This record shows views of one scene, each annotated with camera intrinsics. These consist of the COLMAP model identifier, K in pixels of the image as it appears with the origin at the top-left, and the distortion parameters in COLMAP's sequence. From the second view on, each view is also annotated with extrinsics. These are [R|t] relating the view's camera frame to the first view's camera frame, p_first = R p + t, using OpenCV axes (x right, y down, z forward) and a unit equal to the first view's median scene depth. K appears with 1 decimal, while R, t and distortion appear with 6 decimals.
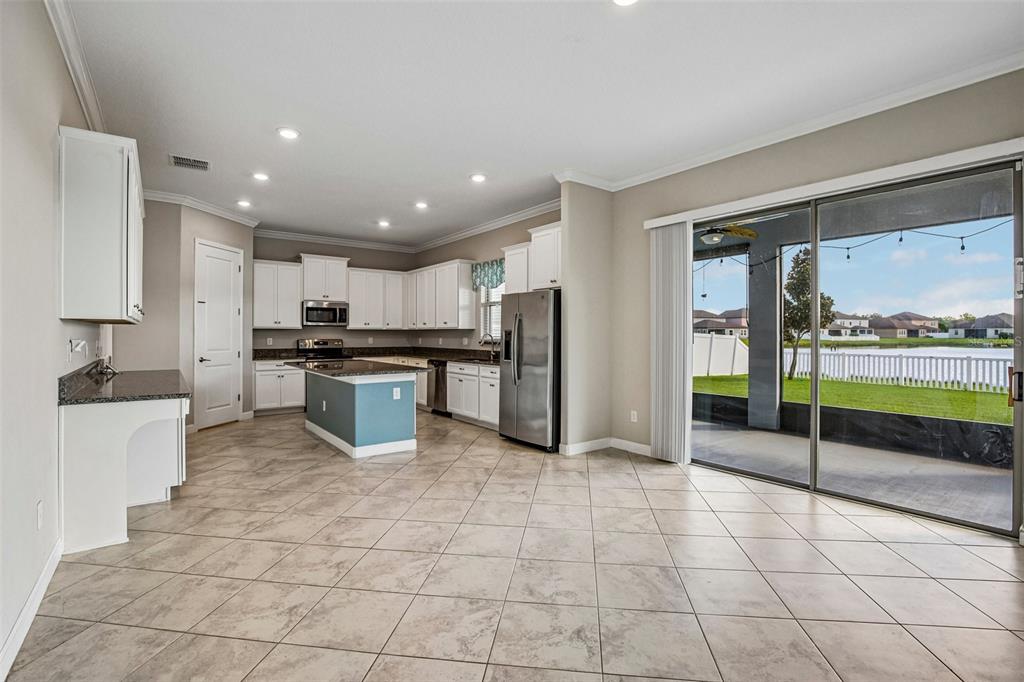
lens RADIAL K [[475.0, 0, 515.6], [0, 475.0, 334.6], [0, 0, 1]] dist [-0.032988, 0.003569]
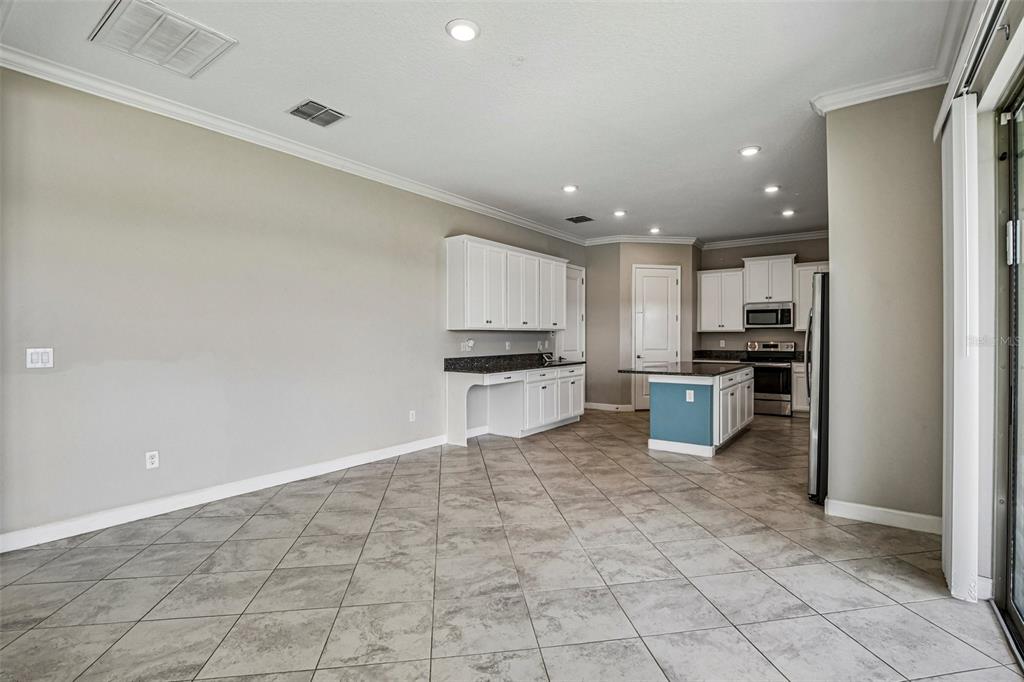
lens RADIAL K [[475.0, 0, 518.9], [0, 475.0, 341.7], [0, 0, 1]] dist [-0.032988, 0.003569]
pose [[0.276196, 0.008566, -0.961063, 0.433679], [0.001966, 0.999953, 0.009477, -0.000684], [0.961099, -0.004507, 0.276166, 0.265095]]
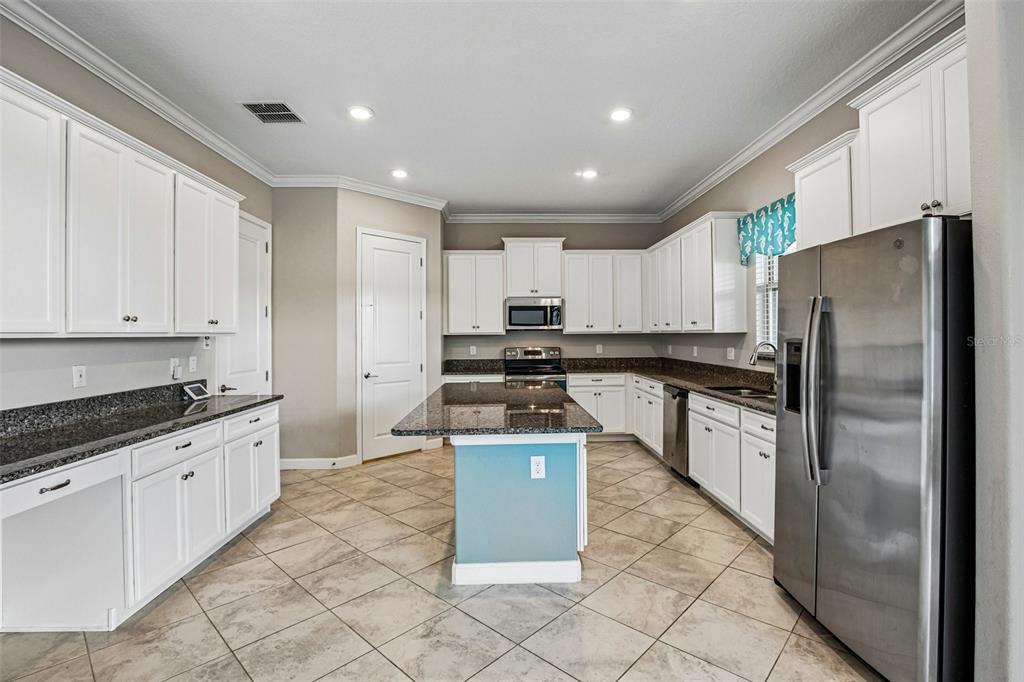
lens RADIAL K [[475.0, 0, 517.2], [0, 475.0, 331.4], [0, 0, 1]] dist [-0.032988, 0.003569]
pose [[0.814166, -0.012010, -0.580508, 0.019222], [0.009752, 0.999928, -0.007010, -0.012554], [0.580550, 0.000046, 0.814224, 0.406776]]
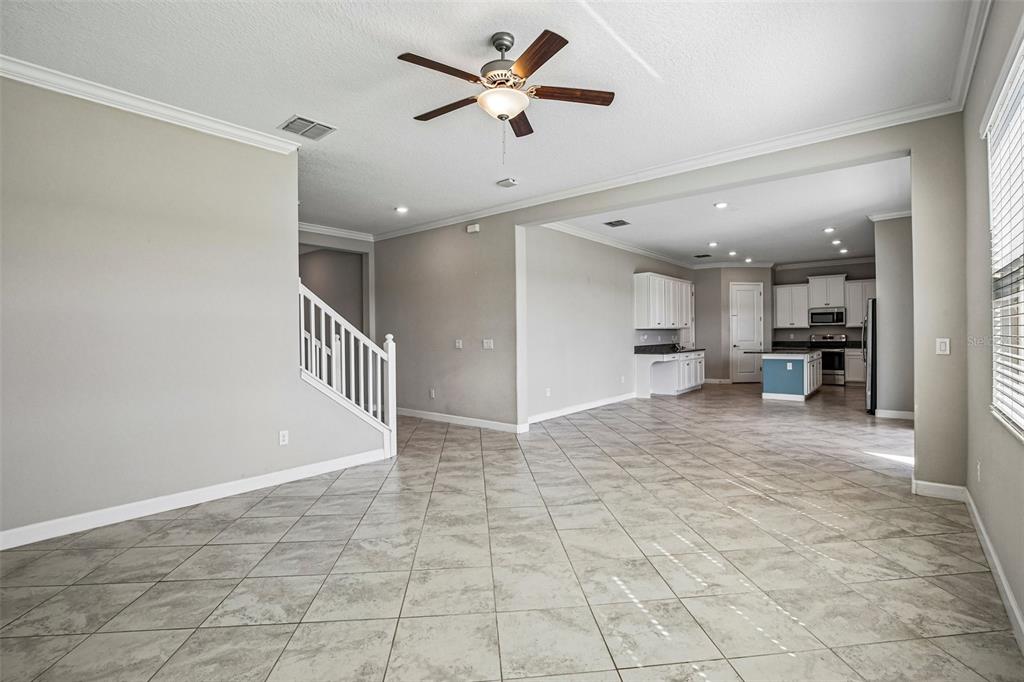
lens RADIAL K [[475.0, 0, 508.6], [0, 475.0, 339.2], [0, 0, 1]] dist [-0.032988, 0.003569]
pose [[0.216791, 0.008182, -0.976184, 0.846221], [0.011354, 0.999876, 0.010902, -0.003150], [0.976152, -0.013447, 0.216671, -0.260449]]
